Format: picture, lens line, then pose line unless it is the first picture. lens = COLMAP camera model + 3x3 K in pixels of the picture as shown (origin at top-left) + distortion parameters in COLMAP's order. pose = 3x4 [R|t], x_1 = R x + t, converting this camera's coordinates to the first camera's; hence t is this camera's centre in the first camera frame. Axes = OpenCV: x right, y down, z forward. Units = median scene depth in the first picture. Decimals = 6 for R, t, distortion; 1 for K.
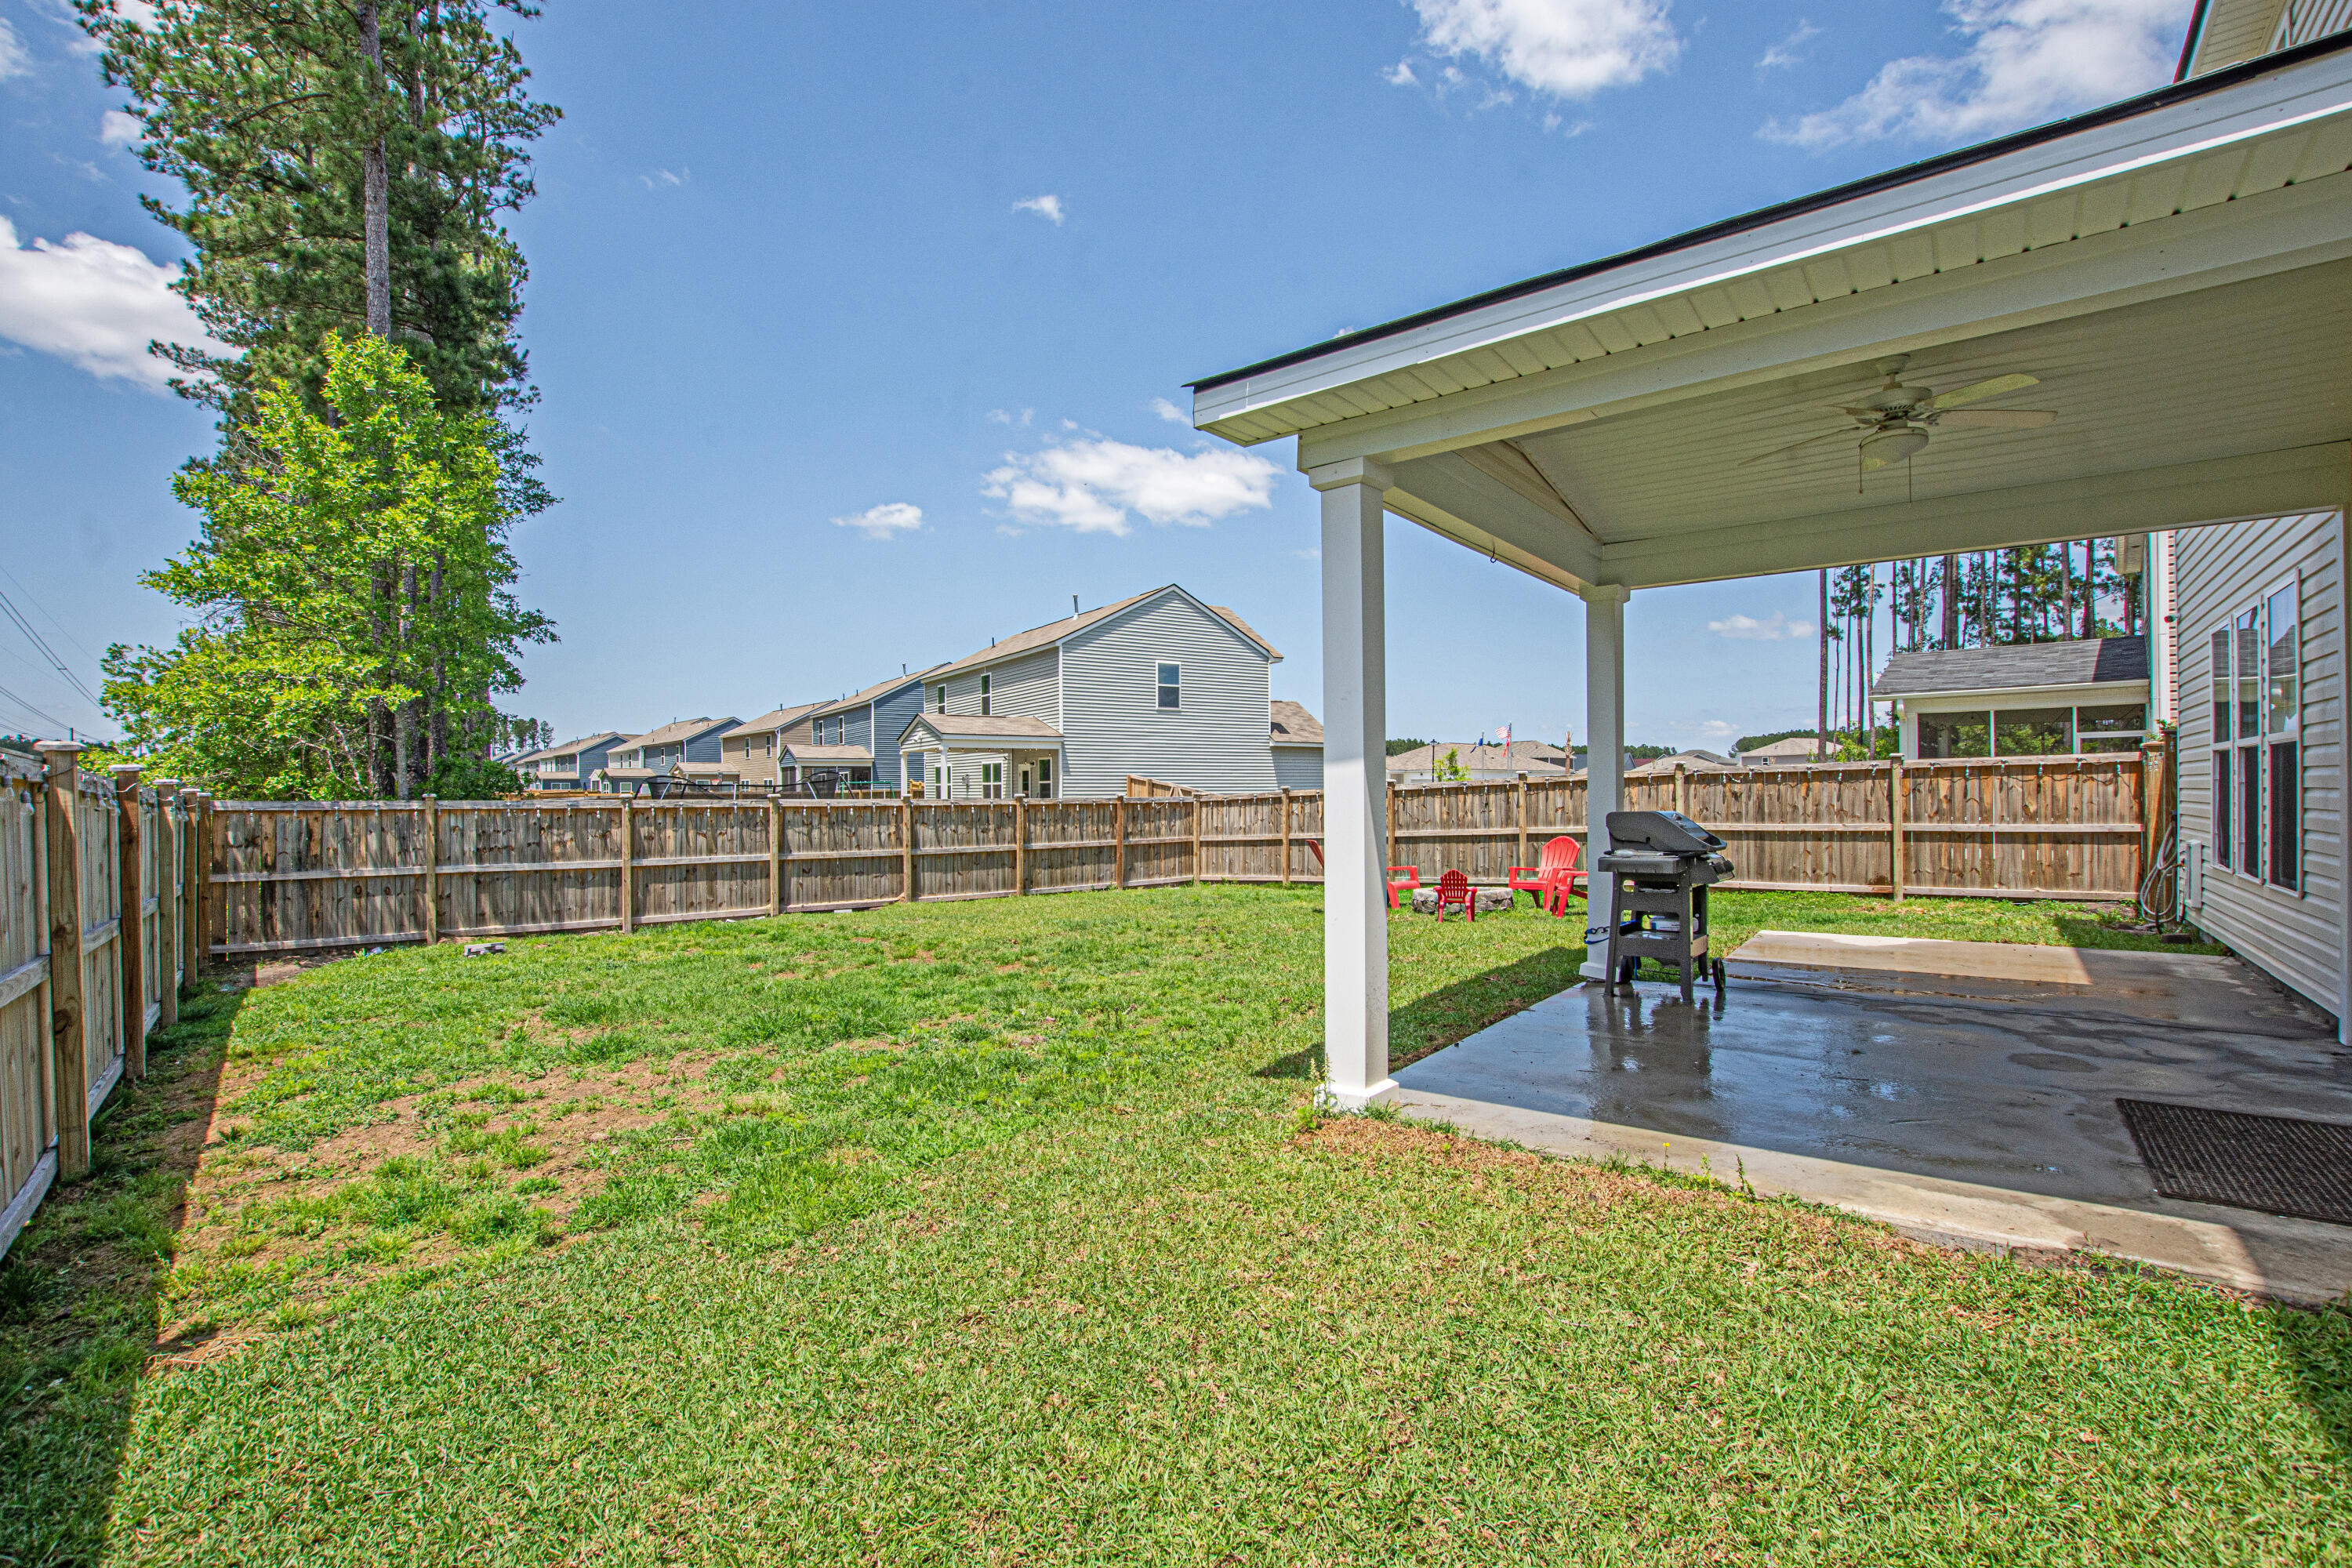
lens RADIAL K [[1069.6, 0, 1173.9], [0, 1069.6, 788.9], [0, 0, 1]] dist [-0.000457, 0.000230]
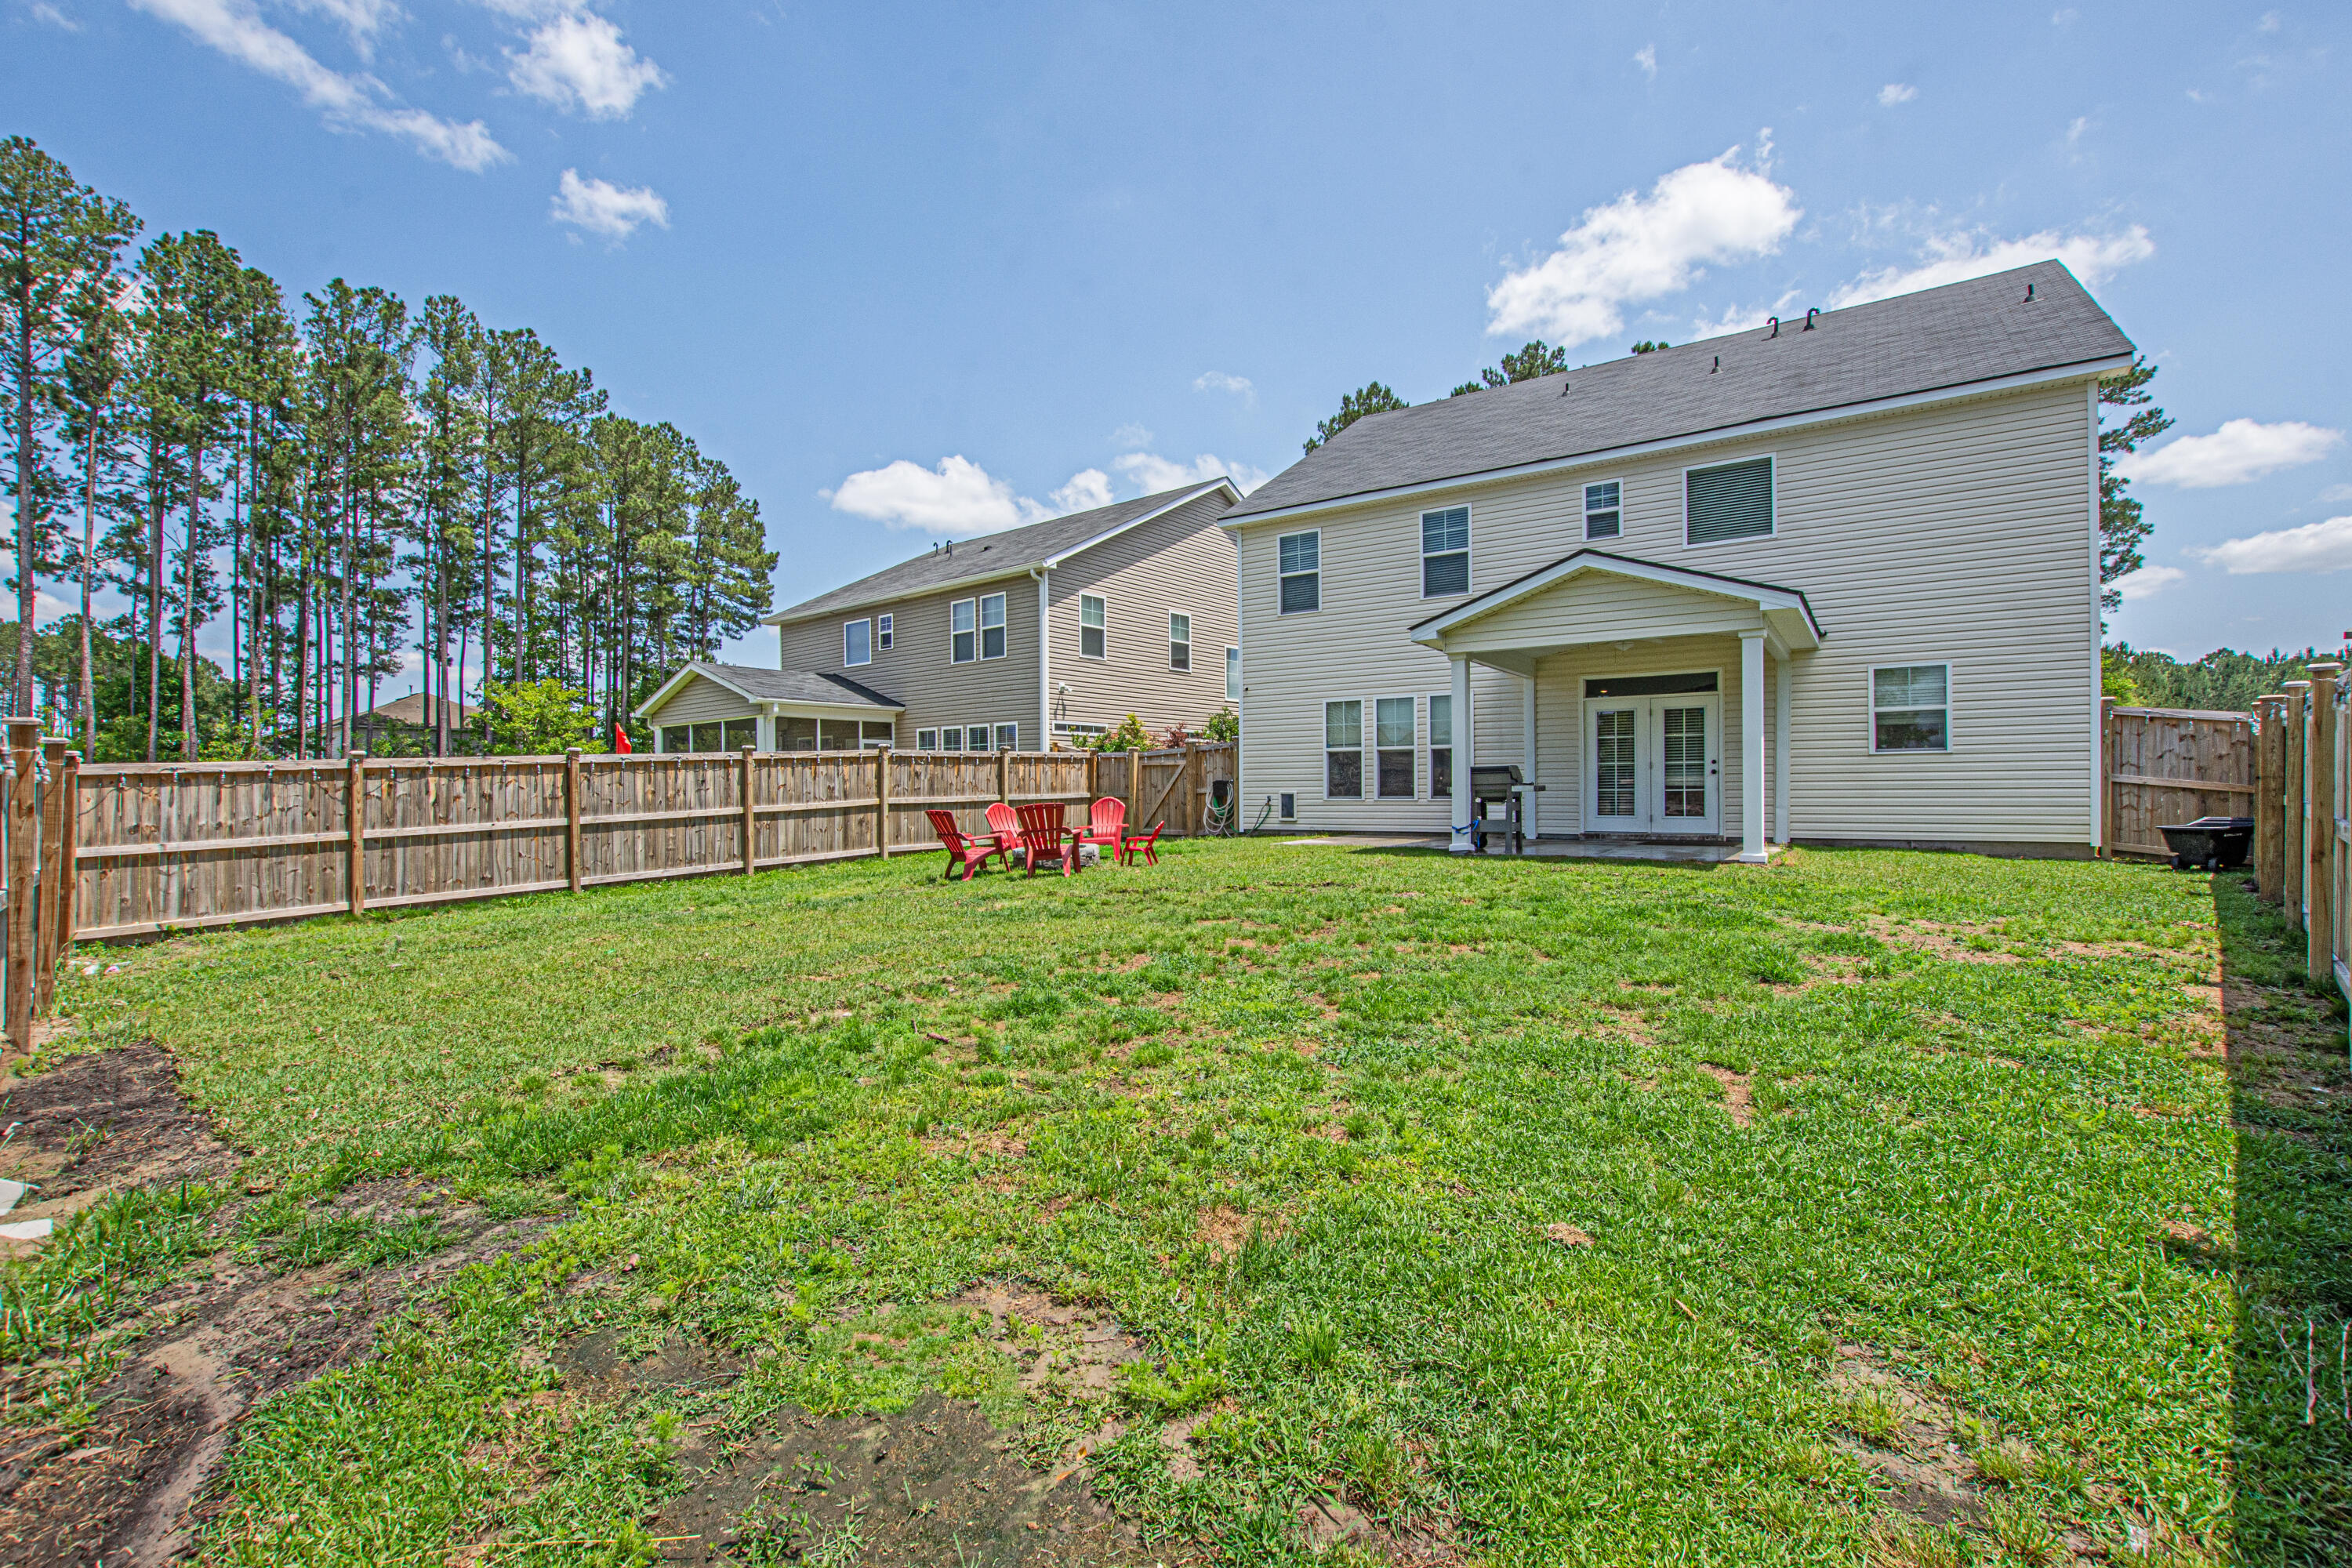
lens RADIAL K [[1069.6, 0, 1174.0], [0, 1069.6, 793.2], [0, 0, 1]] dist [-0.000457, 0.000230]
pose [[-0.047099, 0.004440, 0.998880, -0.587111], [0.006979, 0.999967, -0.004116, 0.029682], [-0.998866, 0.006777, -0.047129, 0.645345]]
